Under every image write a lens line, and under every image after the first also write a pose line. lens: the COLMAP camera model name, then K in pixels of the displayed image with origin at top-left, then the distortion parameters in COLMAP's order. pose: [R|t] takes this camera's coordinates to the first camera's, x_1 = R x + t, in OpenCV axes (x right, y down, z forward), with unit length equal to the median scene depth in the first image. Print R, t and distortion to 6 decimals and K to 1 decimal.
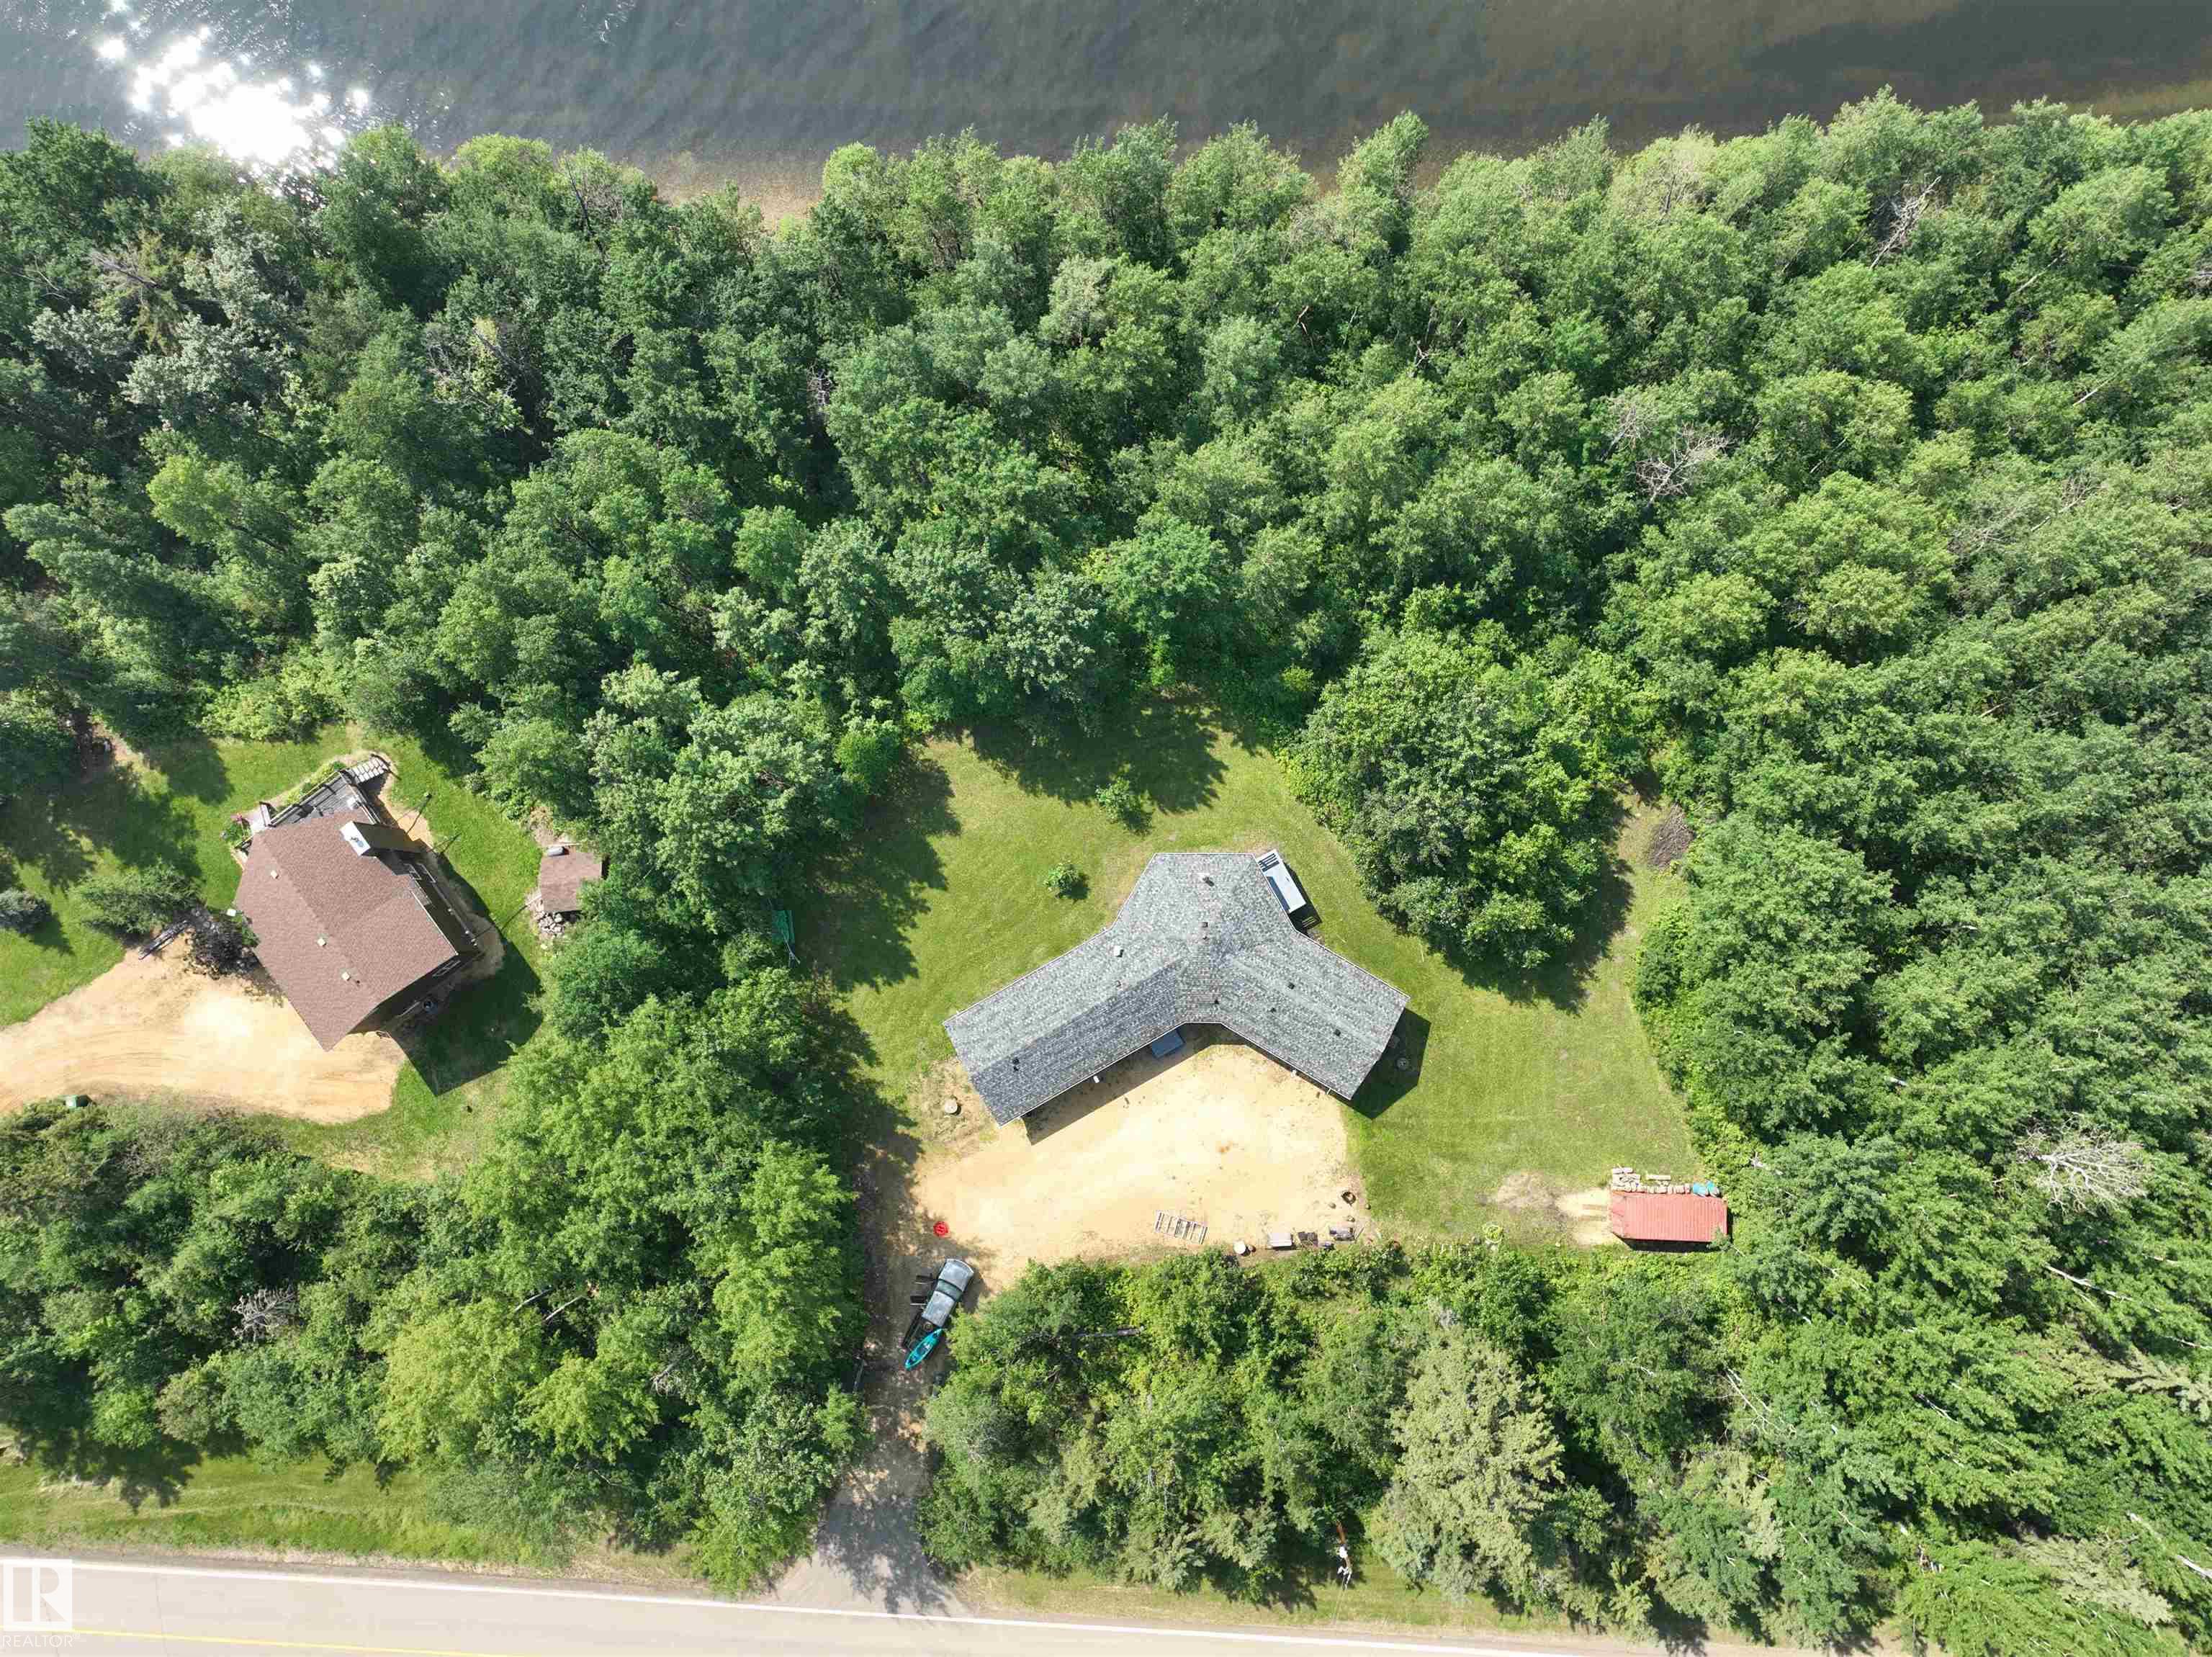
lens RADIAL K [[1583.4, 0, 1109.2], [0, 1583.4, 827.9], [0, 0, 1]] dist [-0.007461, 0.021555]
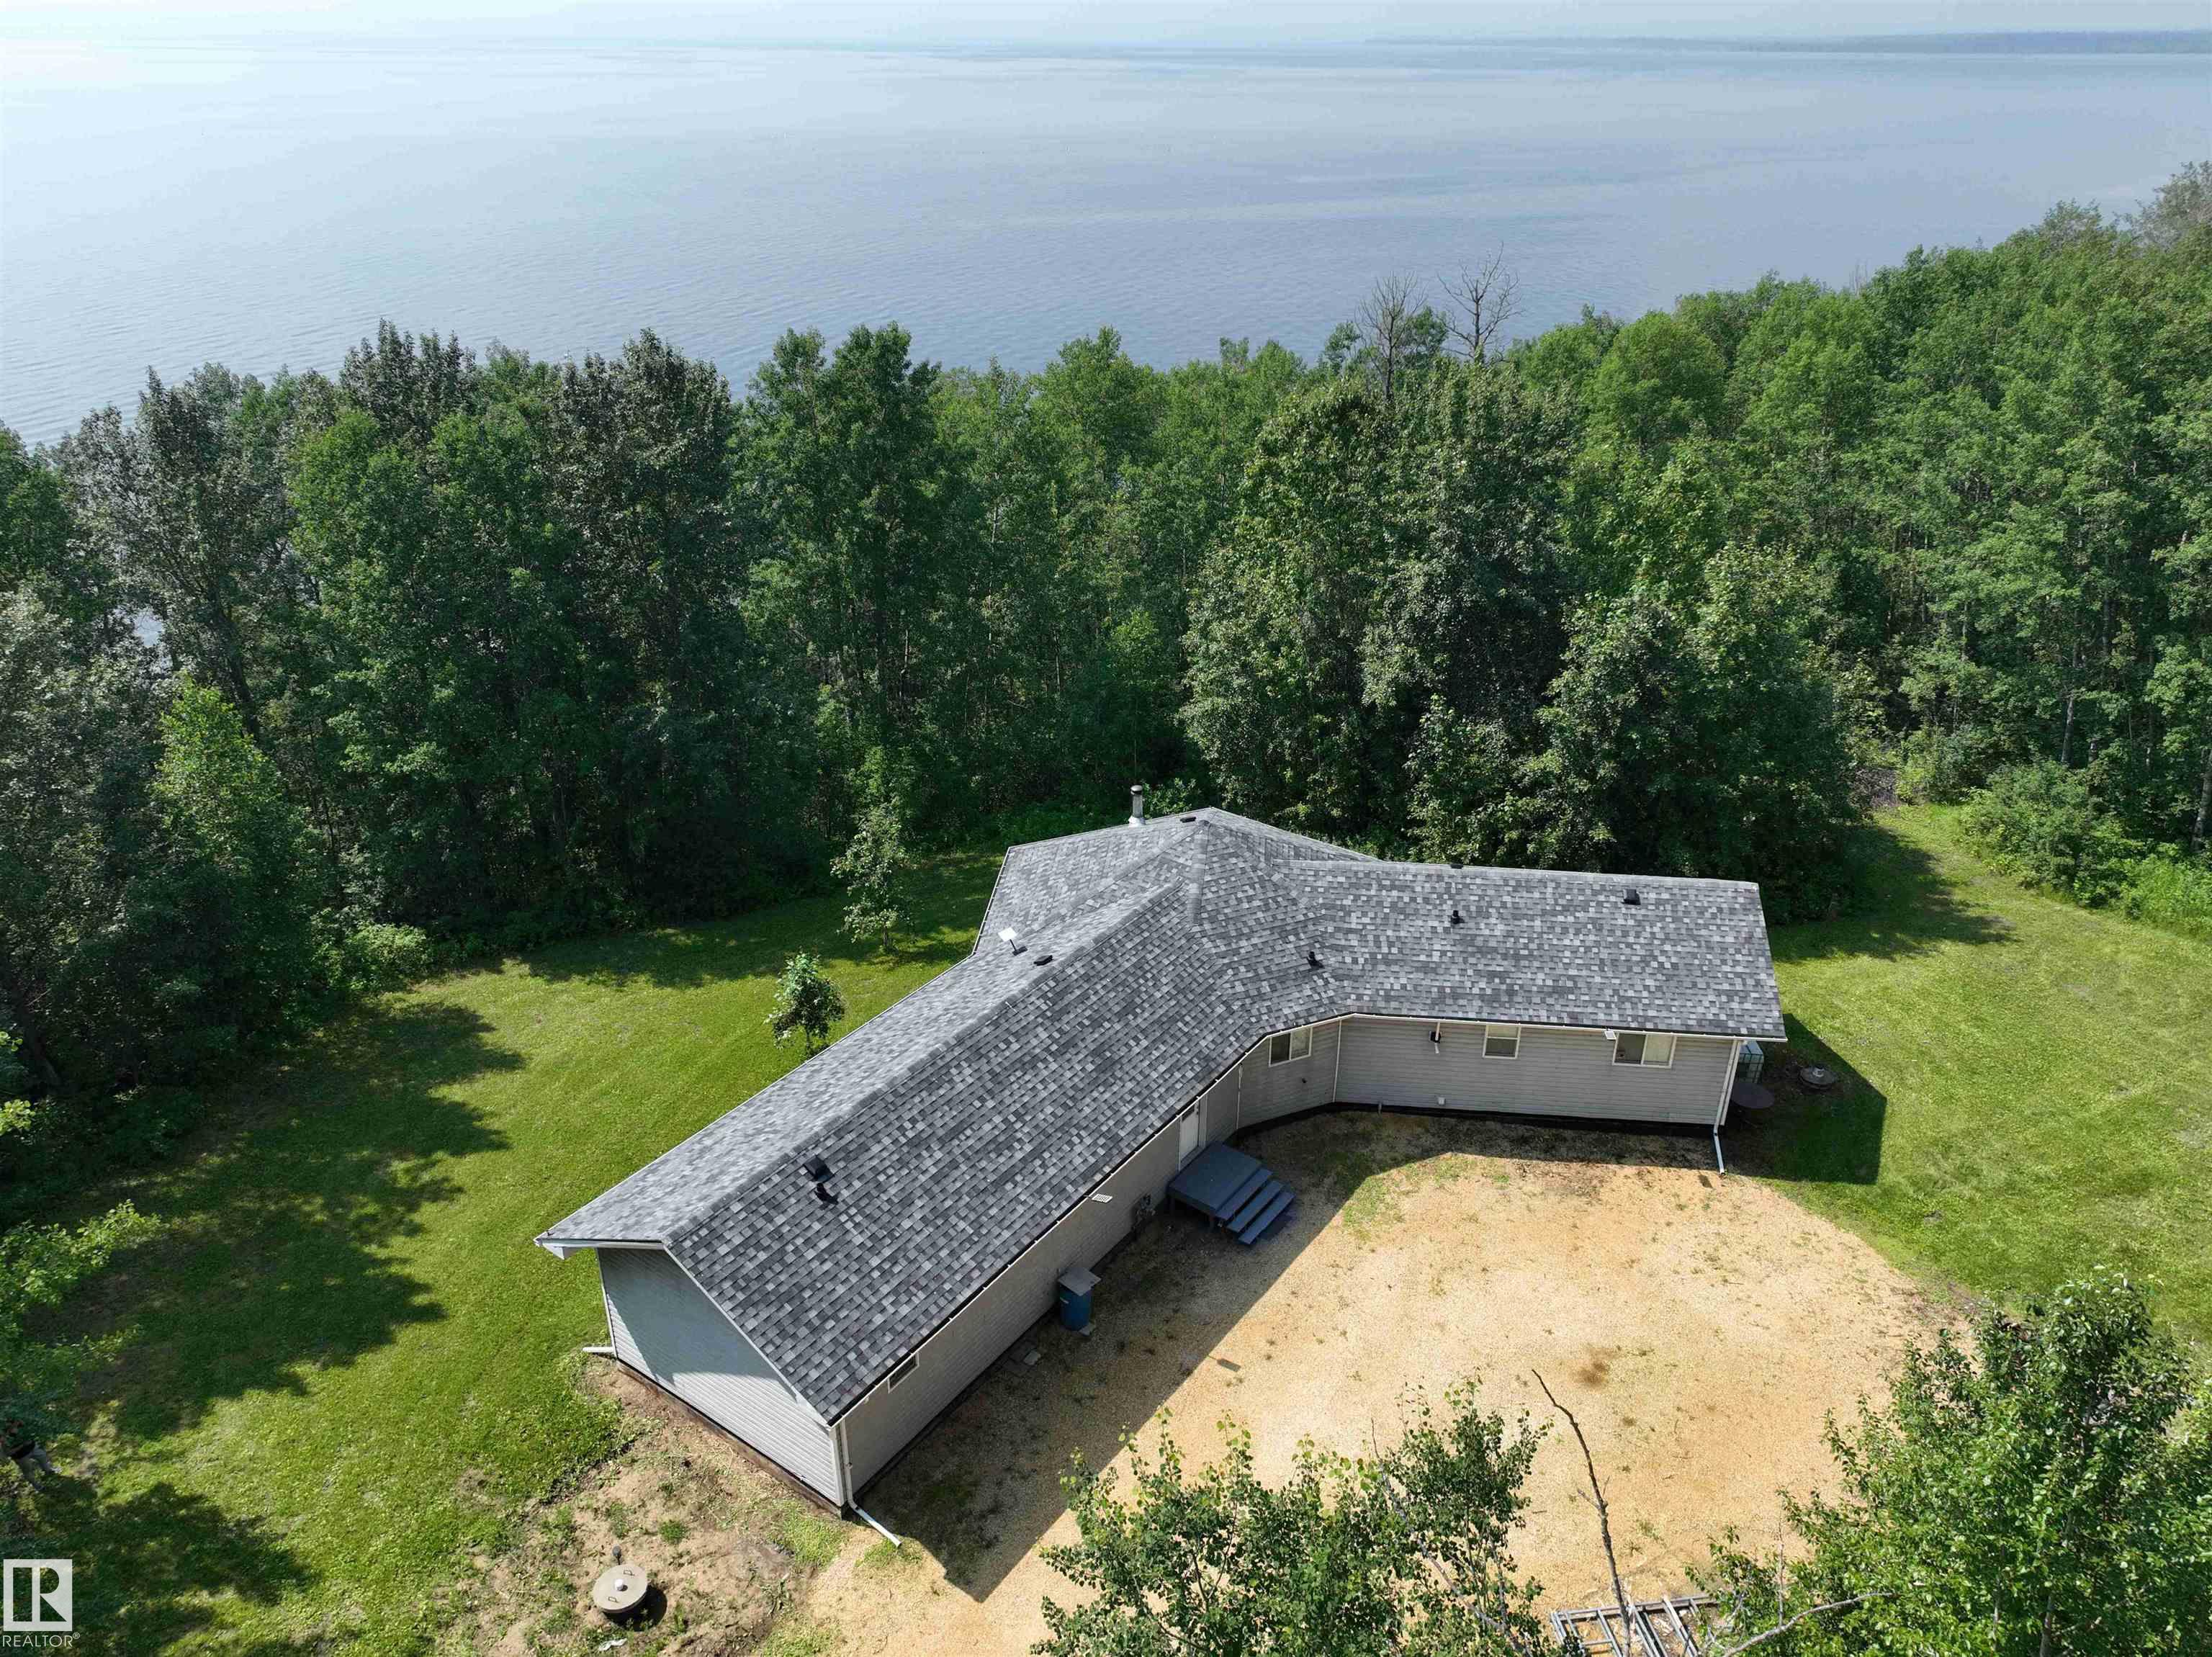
lens RADIAL K [[1583.4, 0, 1117.1], [0, 1583.4, 844.0], [0, 0, 1]] dist [-0.007461, 0.021555]
pose [[0.907063, -0.172918, 0.383843, -0.102433], [0.415366, 0.516172, -0.749024, 0.330232], [-0.068609, 0.838848, 0.540025, 0.738866]]
